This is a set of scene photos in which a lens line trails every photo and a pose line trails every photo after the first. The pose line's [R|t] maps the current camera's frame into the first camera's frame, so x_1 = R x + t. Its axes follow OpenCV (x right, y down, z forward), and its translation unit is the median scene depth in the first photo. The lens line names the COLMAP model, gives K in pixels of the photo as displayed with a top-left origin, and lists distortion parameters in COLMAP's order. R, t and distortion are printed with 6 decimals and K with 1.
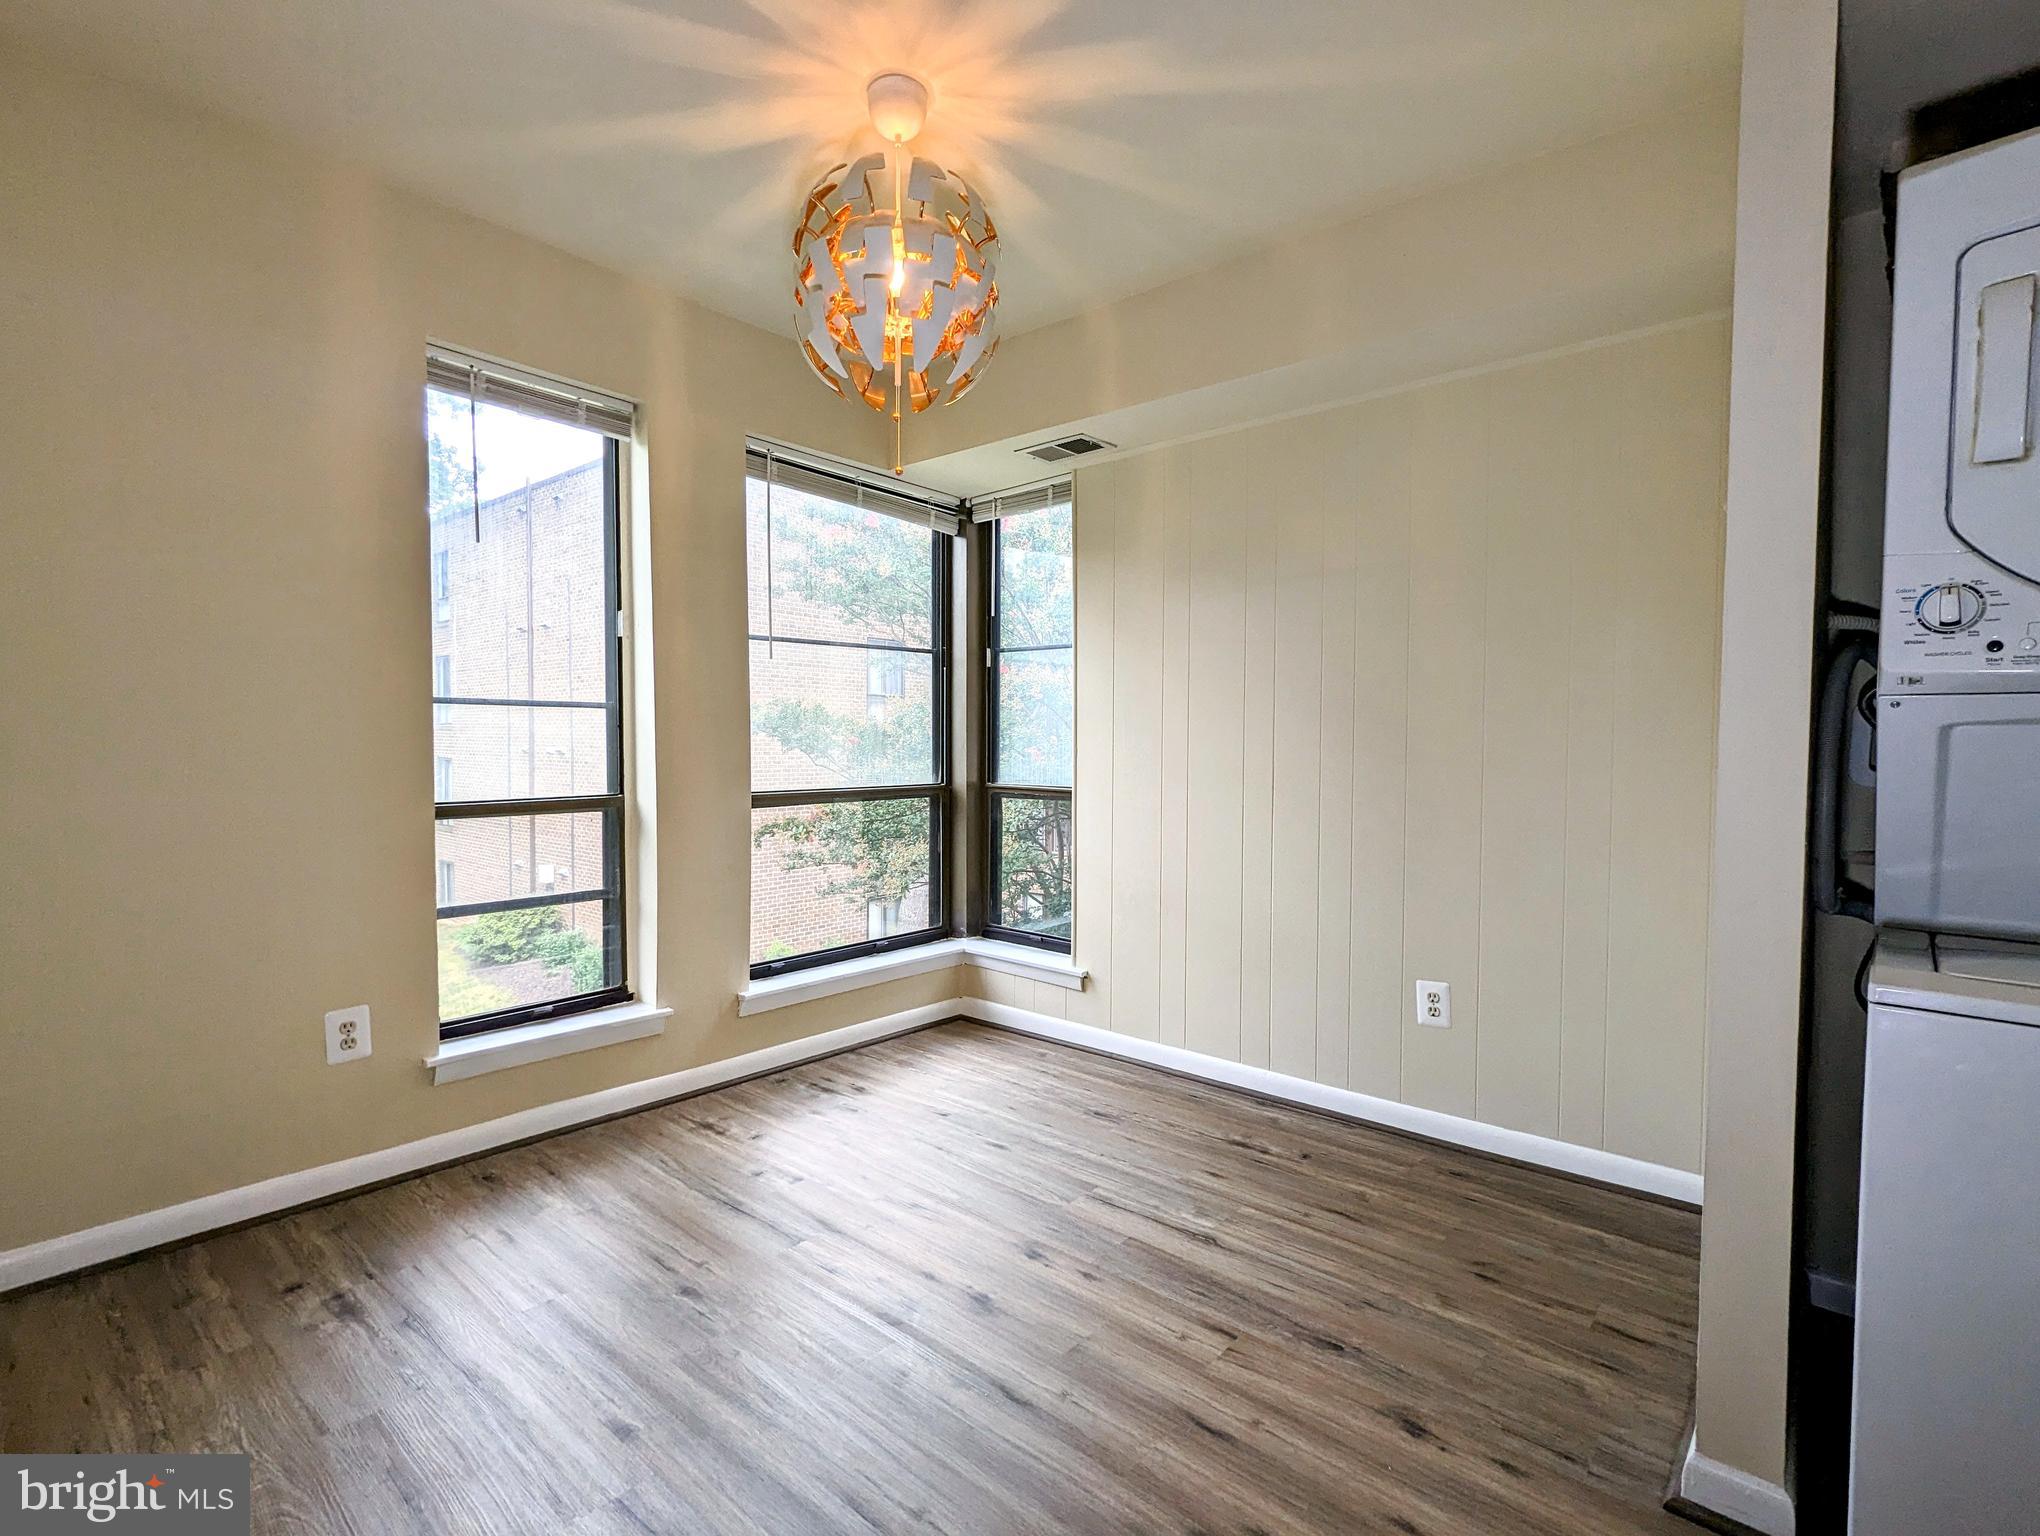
lens RADIAL K [[970.9, 0, 1020.0], [0, 970.9, 768.0], [0, 0, 1]] dist [0.005390, 0.001032]
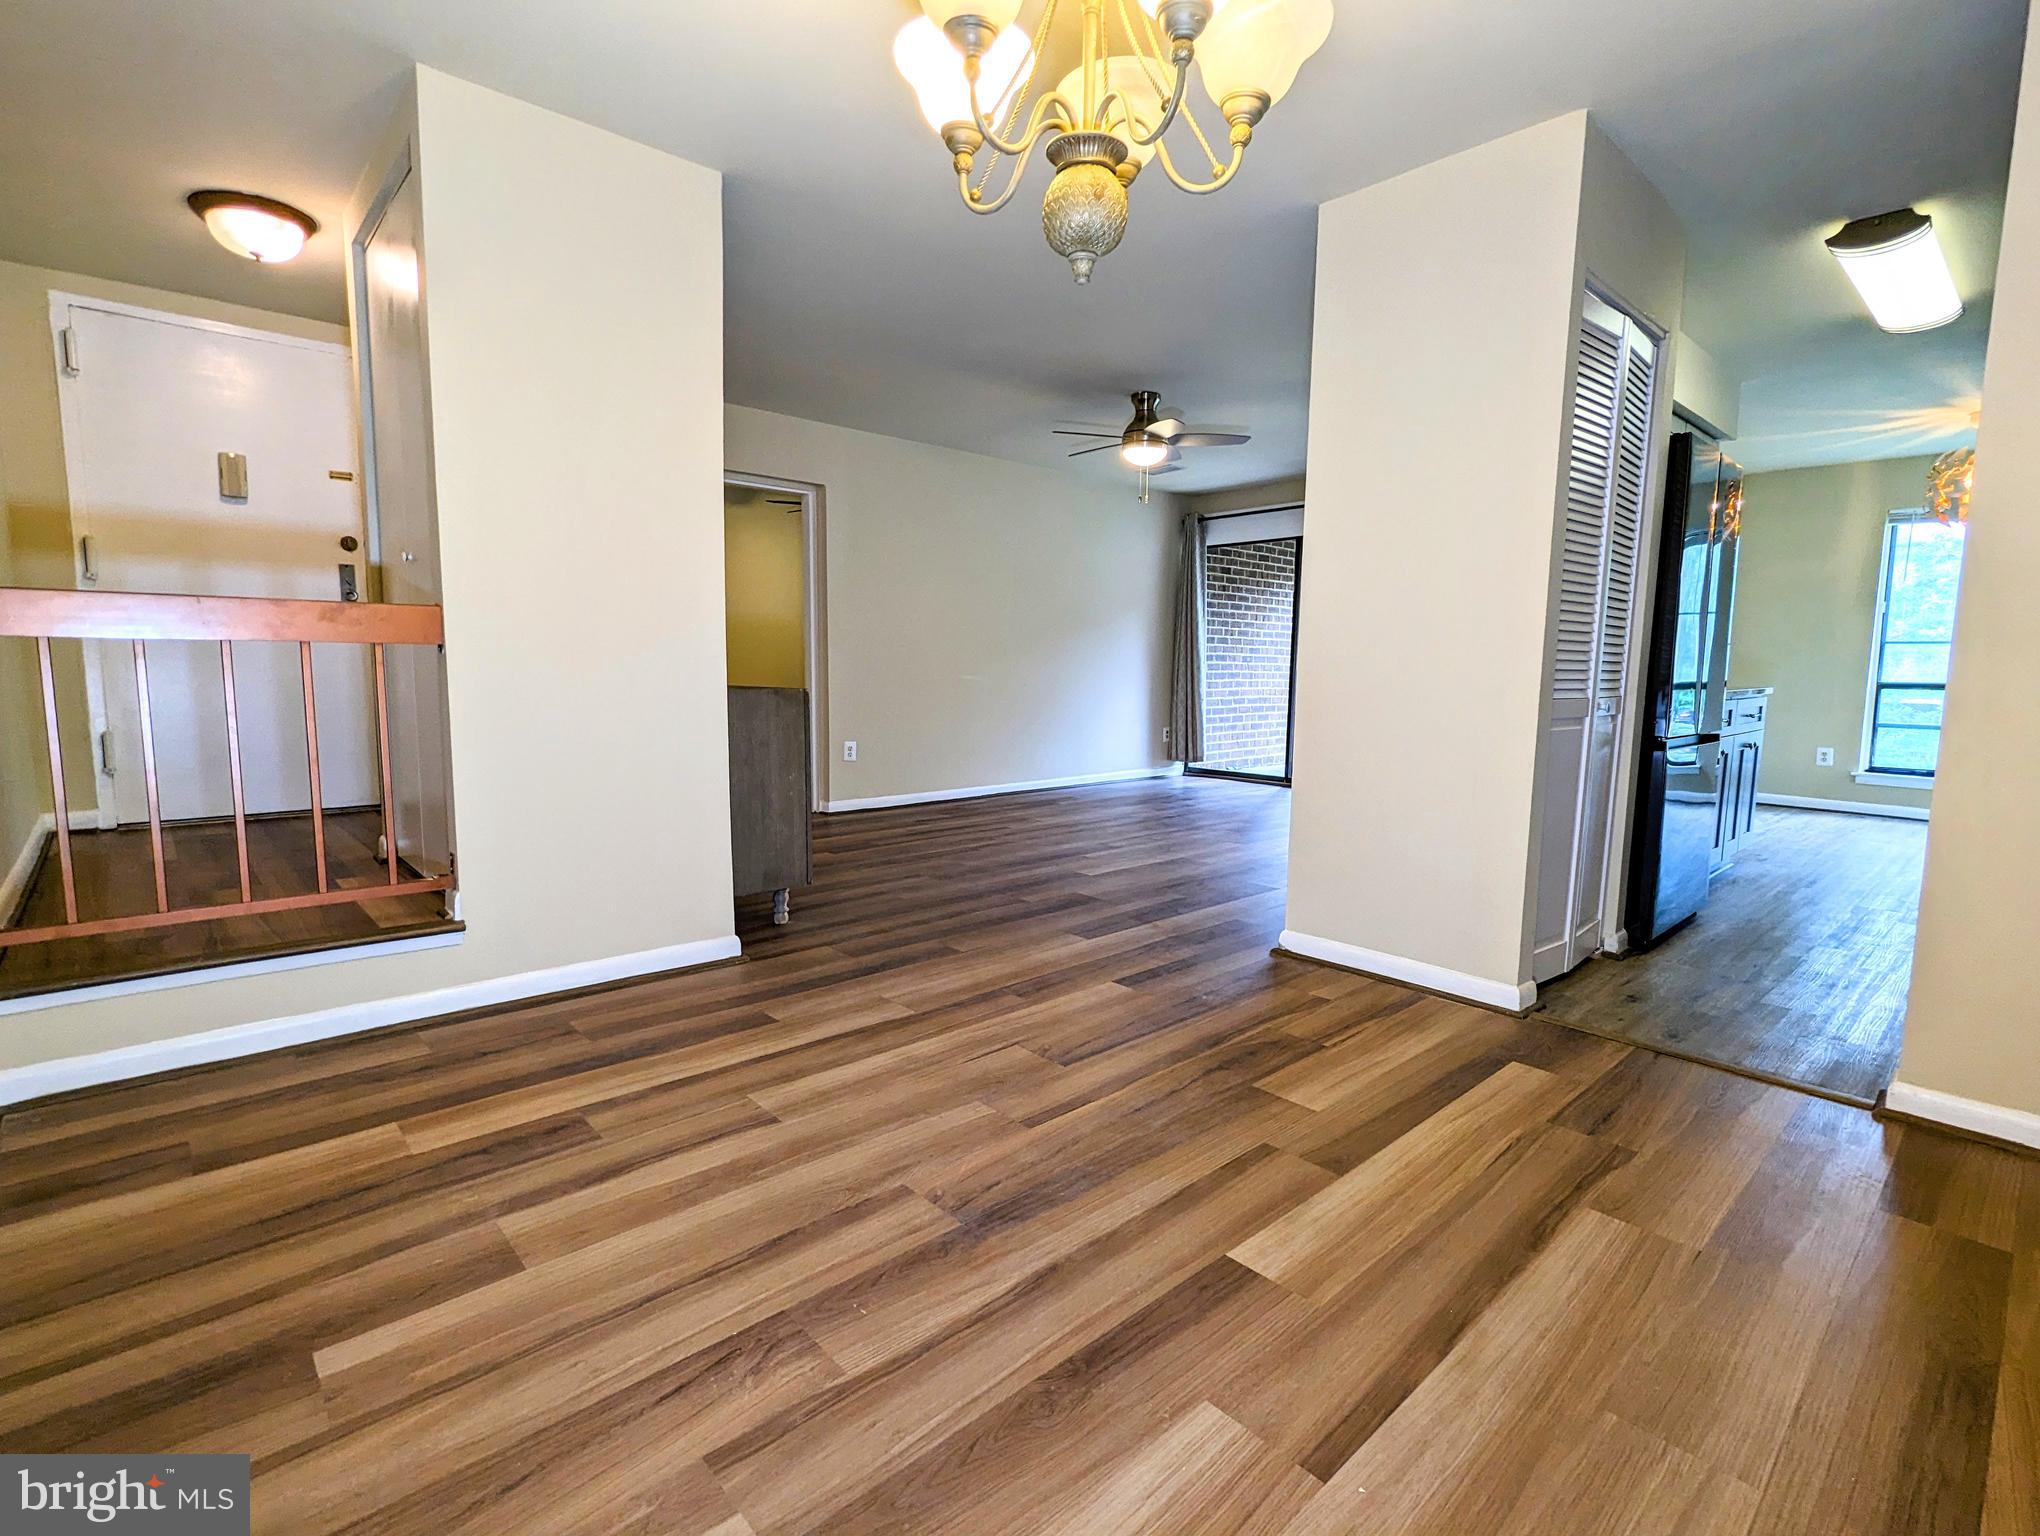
lens RADIAL K [[967.0, 0, 1016.3], [0, 967.0, 777.7], [0, 0, 1]] dist [-0.000703, 0.000681]
pose [[-0.126014, 0.109862, -0.985926, 2.598503], [-0.040031, 0.992476, 0.115709, 0.093475], [0.991220, 0.054049, -0.120668, -1.120348]]
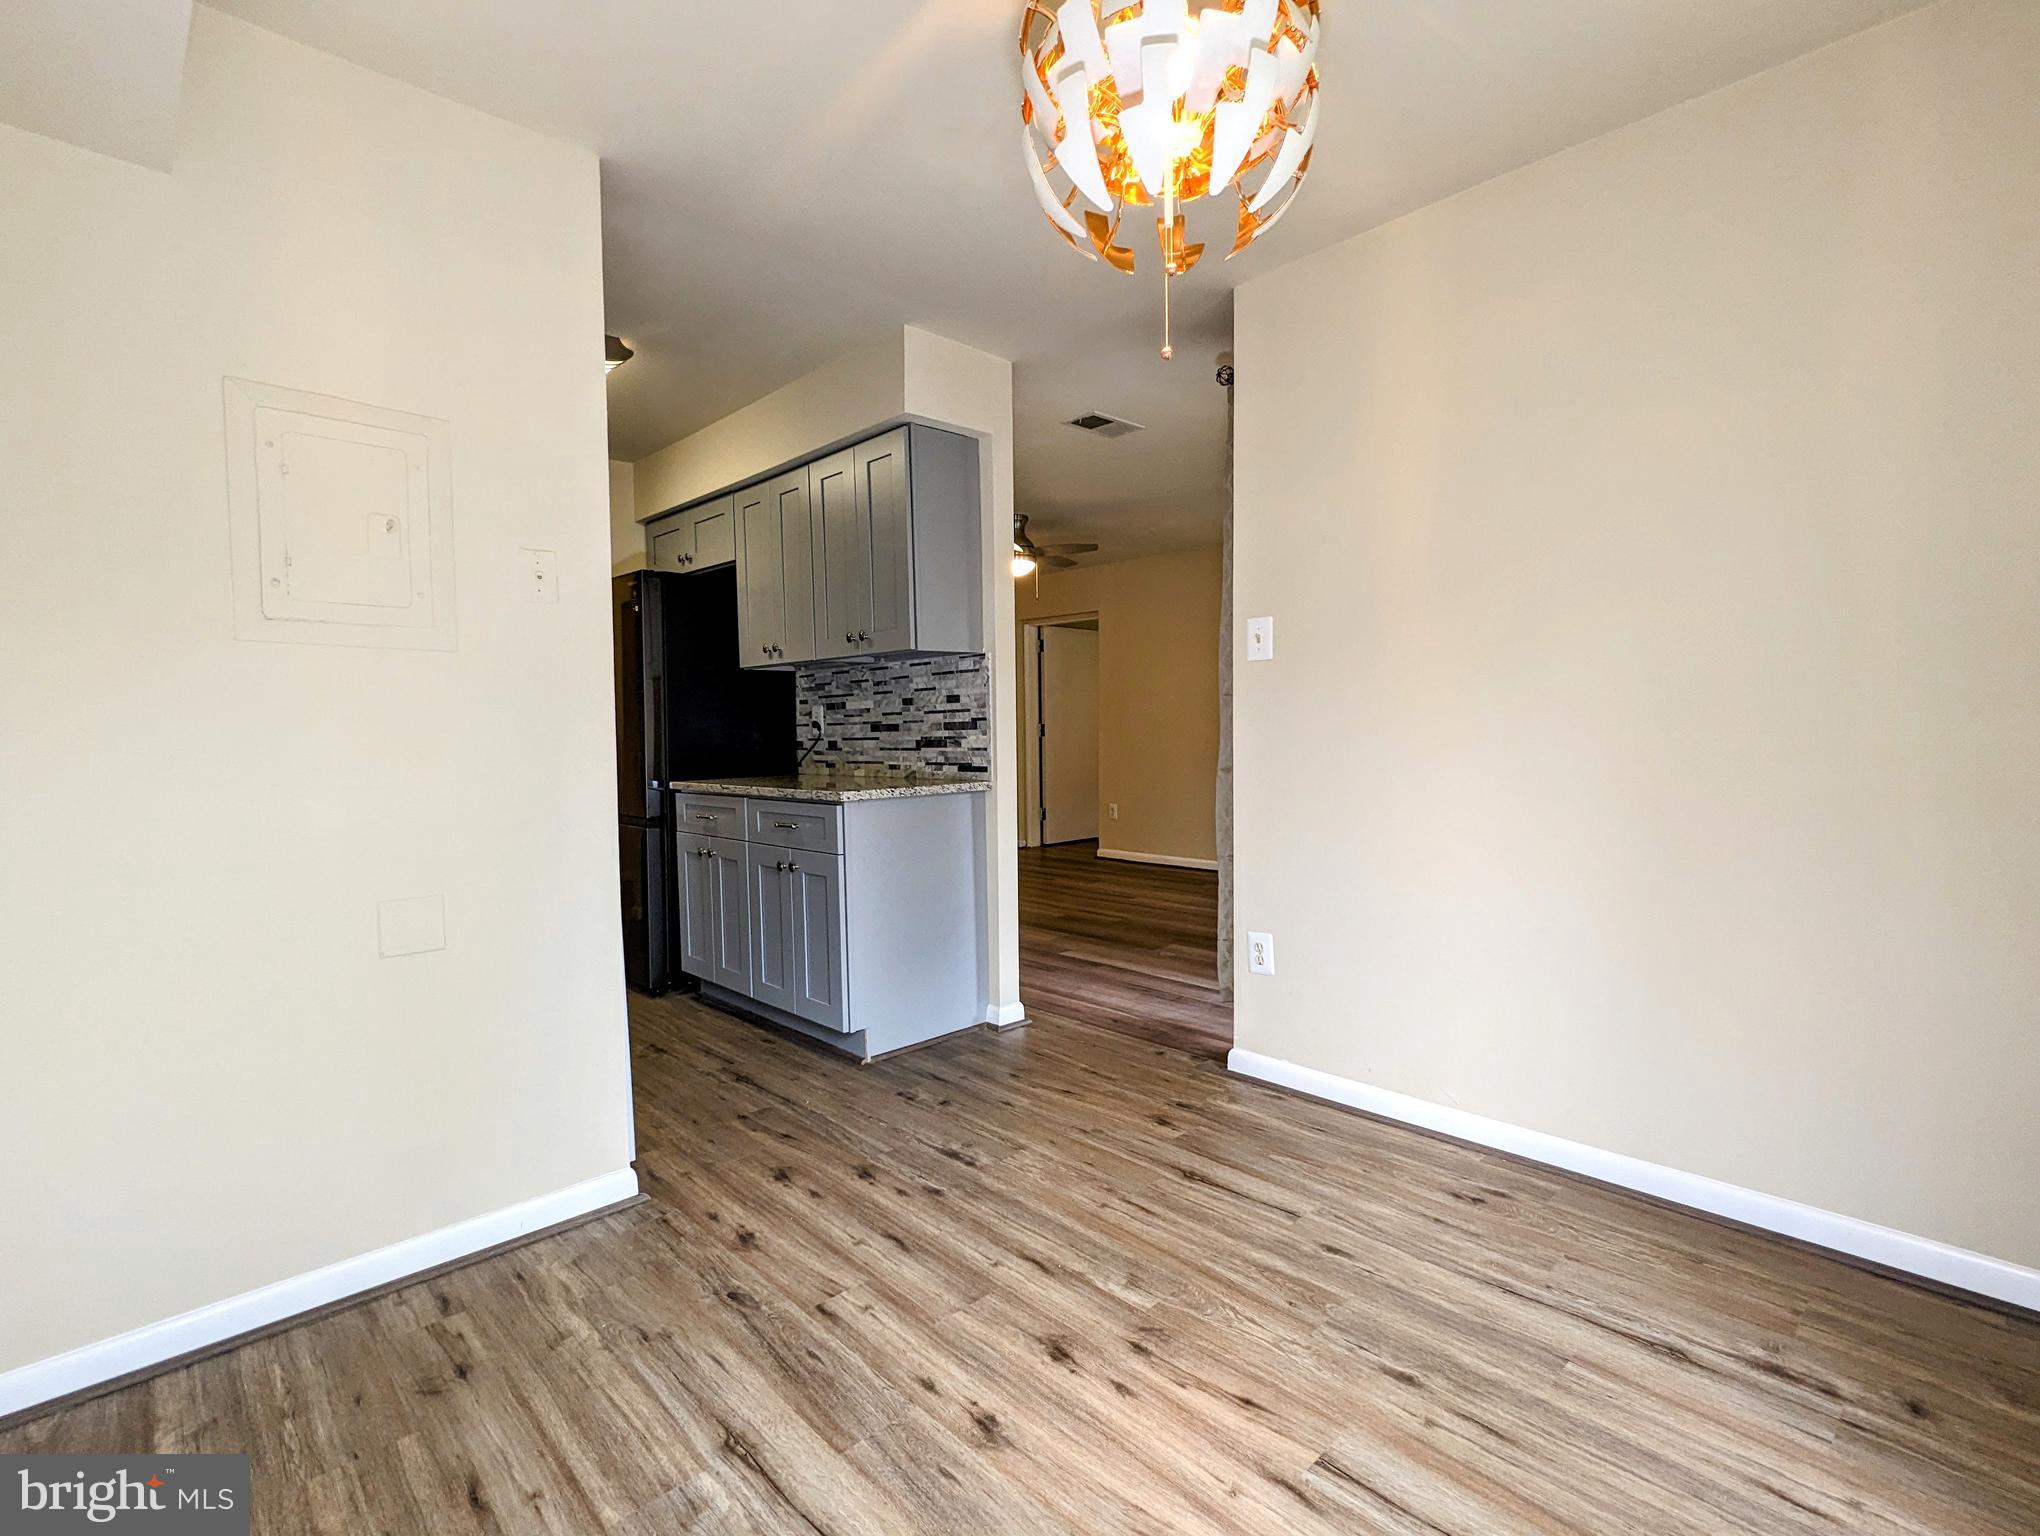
lens RADIAL K [[966.8, 0, 1019.0], [0, 966.8, 774.9], [0, 0, 1]] dist [-0.000040, 0.000718]
pose [[-0.994257, 0.002915, 0.106978, -0.082996], [0.011245, 0.996941, 0.077341, -0.046504], [-0.106425, 0.078099, -0.991249, 1.539630]]
